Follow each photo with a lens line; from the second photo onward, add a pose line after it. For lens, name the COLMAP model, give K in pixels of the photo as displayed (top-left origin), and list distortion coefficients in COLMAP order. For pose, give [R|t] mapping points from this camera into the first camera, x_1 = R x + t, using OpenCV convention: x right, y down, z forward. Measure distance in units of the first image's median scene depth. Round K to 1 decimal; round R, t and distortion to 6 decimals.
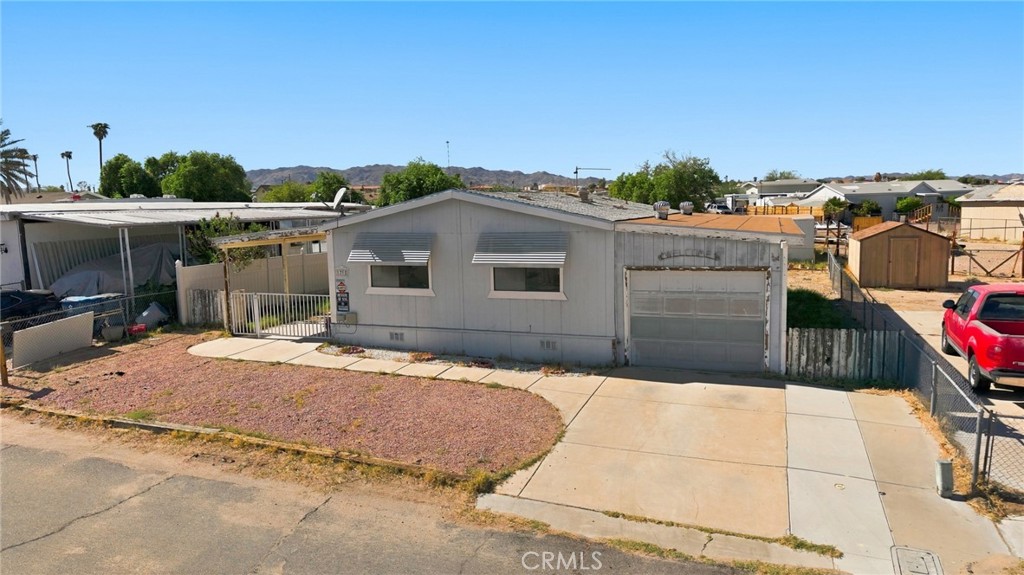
lens RADIAL K [[710.6, 0, 495.3], [0, 710.6, 290.2], [0, 0, 1]] dist [0.076973, -0.121146]
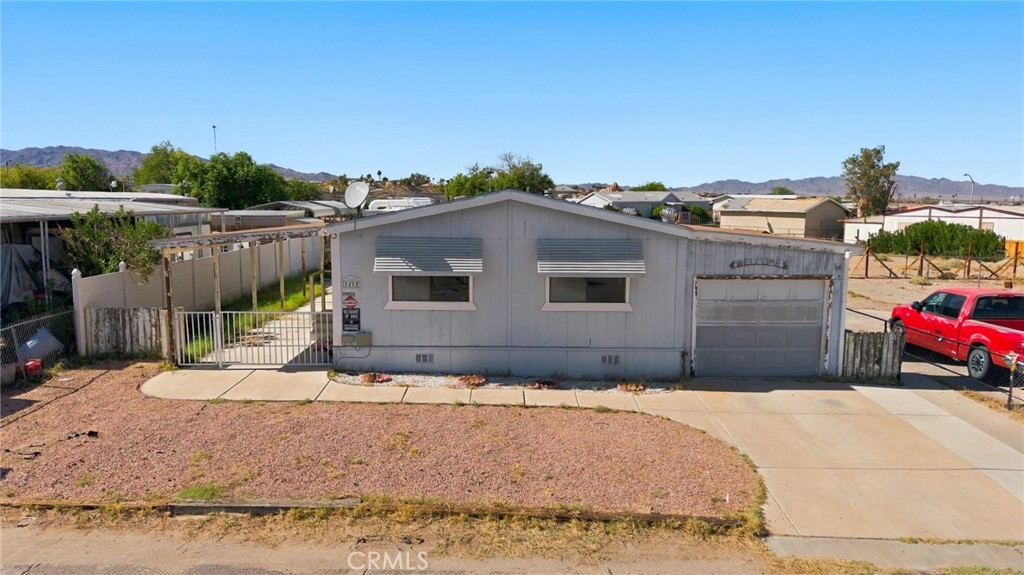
lens RADIAL K [[715.2, 0, 512.0], [0, 715.2, 287.5], [0, 0, 1]] dist [0.054756, -0.067827]
pose [[0.920691, -0.015688, 0.389977, -0.407972], [0.016558, 0.999862, 0.001131, -0.020774], [-0.389941, 0.005416, 0.920824, 0.184975]]
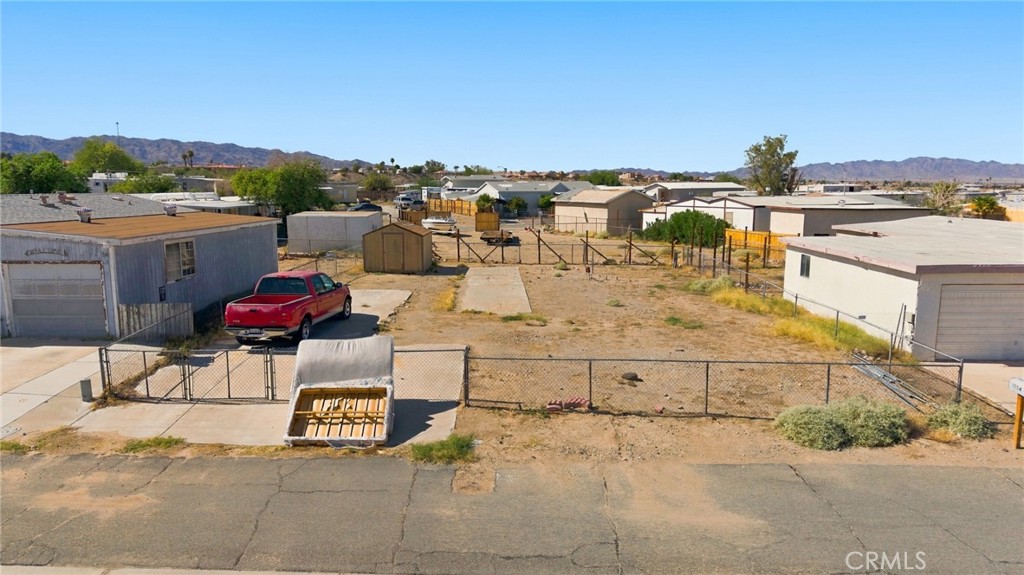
lens RADIAL K [[719.2, 0, 533.2], [0, 719.2, 289.6], [0, 0, 1]] dist [0.067753, -0.093256]
pose [[0.939575, -0.021845, 0.341646, 0.606352], [0.015012, 0.999631, 0.022630, 0.003630], [-0.342015, -0.016134, 0.939556, -0.550324]]
